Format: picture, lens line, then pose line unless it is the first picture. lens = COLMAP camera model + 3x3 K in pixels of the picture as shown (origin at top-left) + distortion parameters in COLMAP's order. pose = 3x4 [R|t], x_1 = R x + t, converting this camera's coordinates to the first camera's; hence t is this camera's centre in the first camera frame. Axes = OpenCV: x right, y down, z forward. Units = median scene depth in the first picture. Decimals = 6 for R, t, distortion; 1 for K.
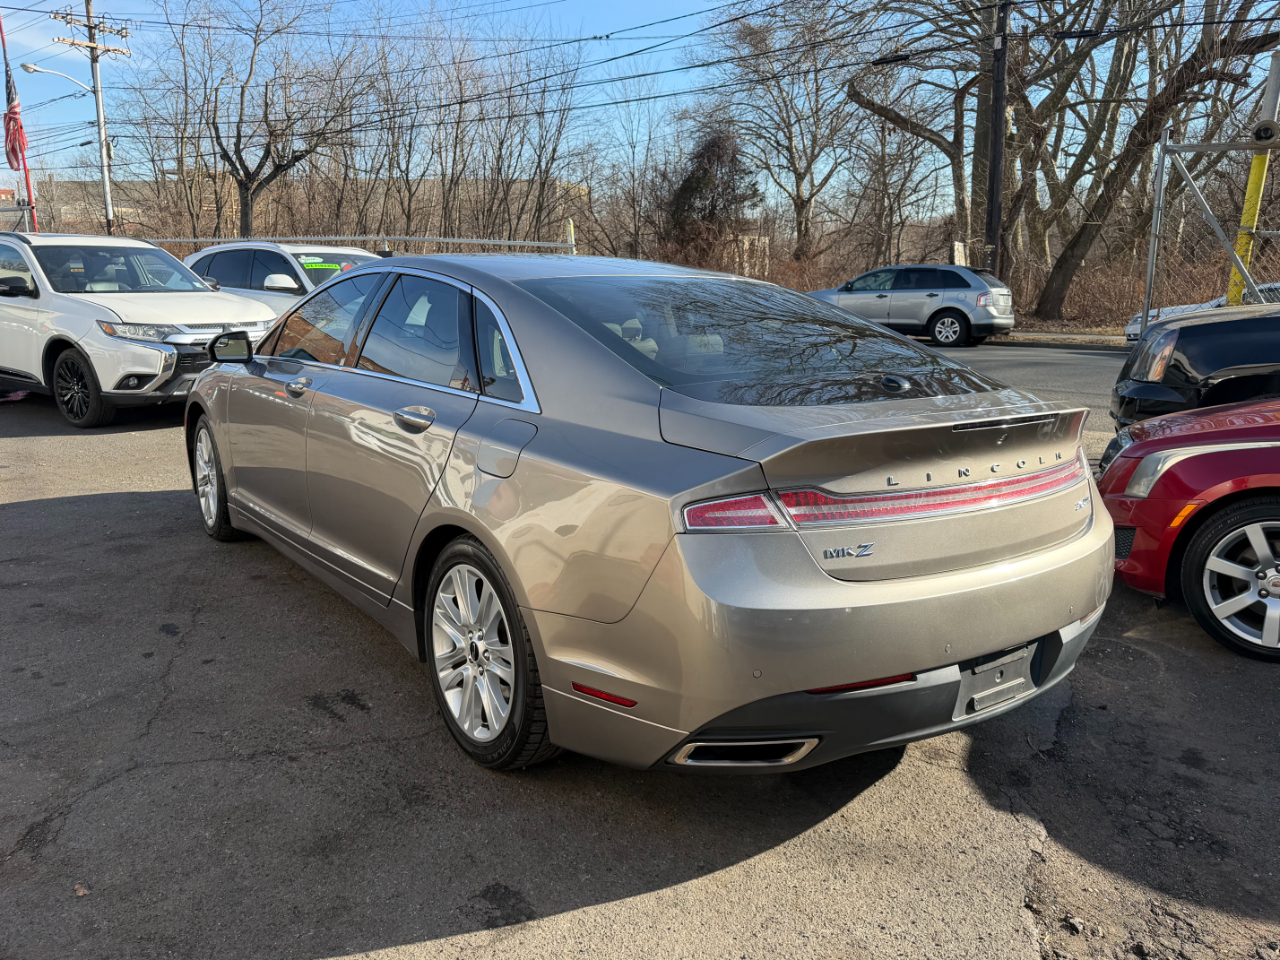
lens RADIAL K [[988.1, 0, 640.0], [0, 988.1, 480.0], [0, 0, 1]] dist [0.036527, -0.046708]
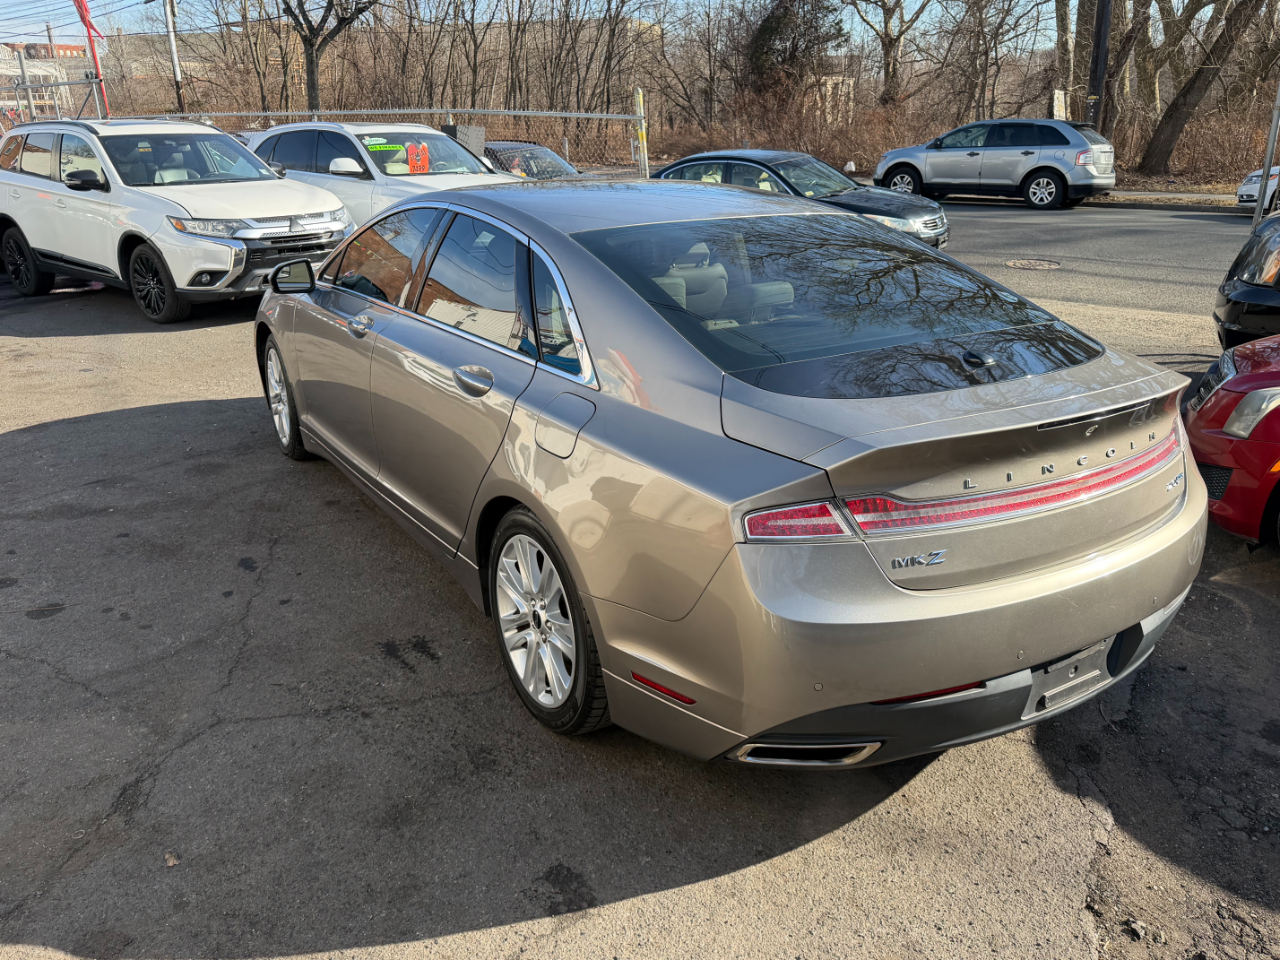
lens RADIAL K [[988.1, 0, 640.0], [0, 988.1, 480.0], [0, 0, 1]] dist [0.036527, -0.046708]
pose [[0.997313, 0.007510, -0.072875, 0.009077], [0.002621, 0.990438, 0.137934, -0.105832], [0.073214, -0.137754, 0.987757, 0.034743]]
